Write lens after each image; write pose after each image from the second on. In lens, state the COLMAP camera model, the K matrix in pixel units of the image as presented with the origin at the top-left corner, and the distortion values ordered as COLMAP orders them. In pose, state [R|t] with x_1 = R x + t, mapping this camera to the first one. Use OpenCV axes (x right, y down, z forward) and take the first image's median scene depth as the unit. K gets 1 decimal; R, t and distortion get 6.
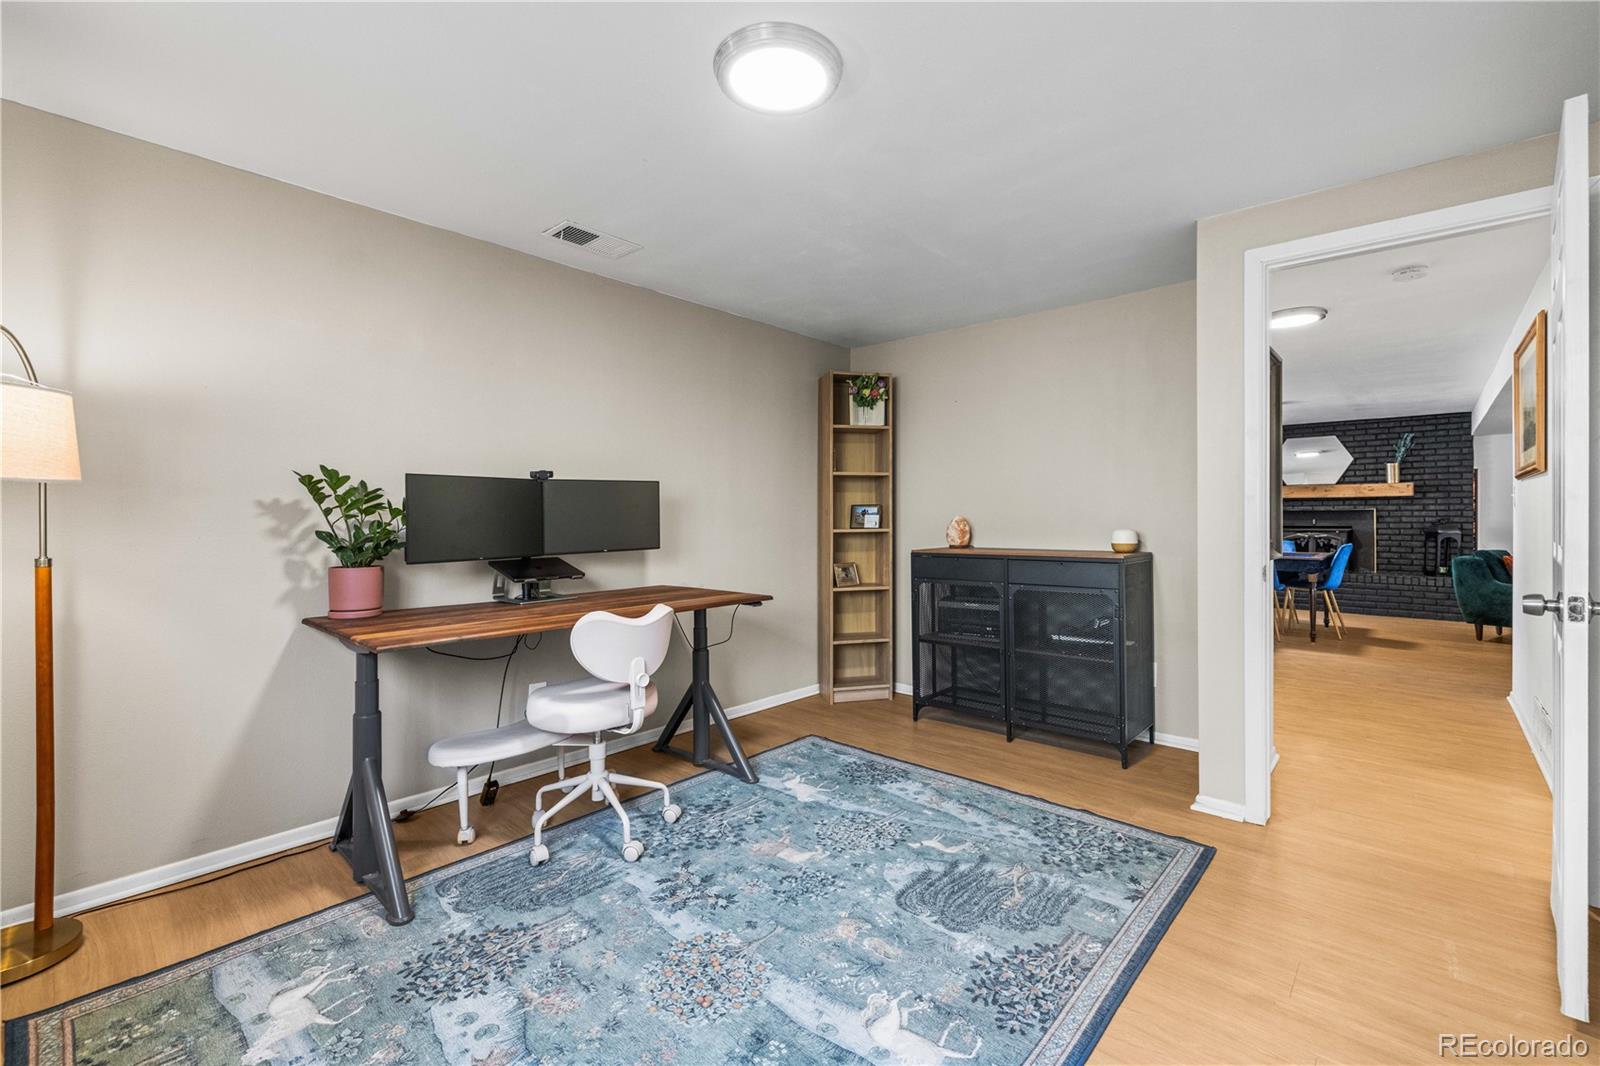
lens RADIAL K [[690.3, 0, 812.8], [0, 690.3, 516.0], [0, 0, 1]] dist [0.002565, -0.000665]
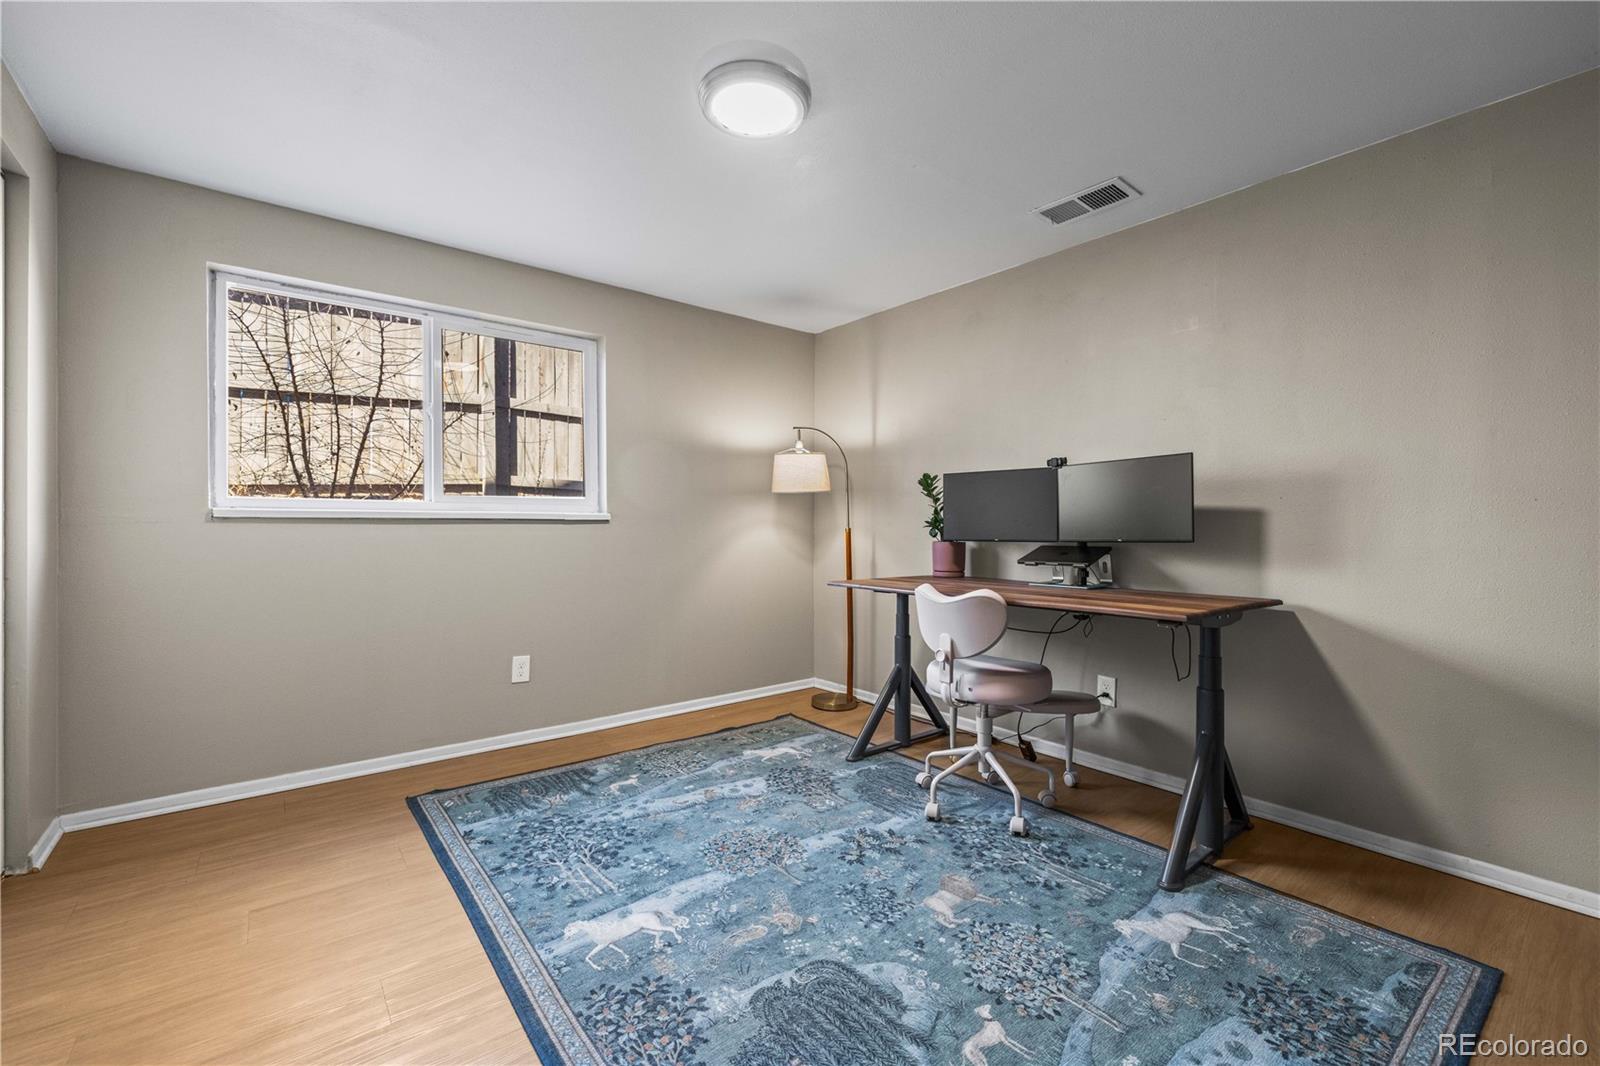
lens RADIAL K [[690.3, 0, 808.4], [0, 690.3, 532.9], [0, 0, 1]] dist [0.002565, -0.000665]
pose [[-0.182292, 0.004735, -0.983233, 0.935426], [-0.005153, 0.999970, 0.005770, 0.056821], [0.983231, 0.006118, -0.182262, 1.145948]]
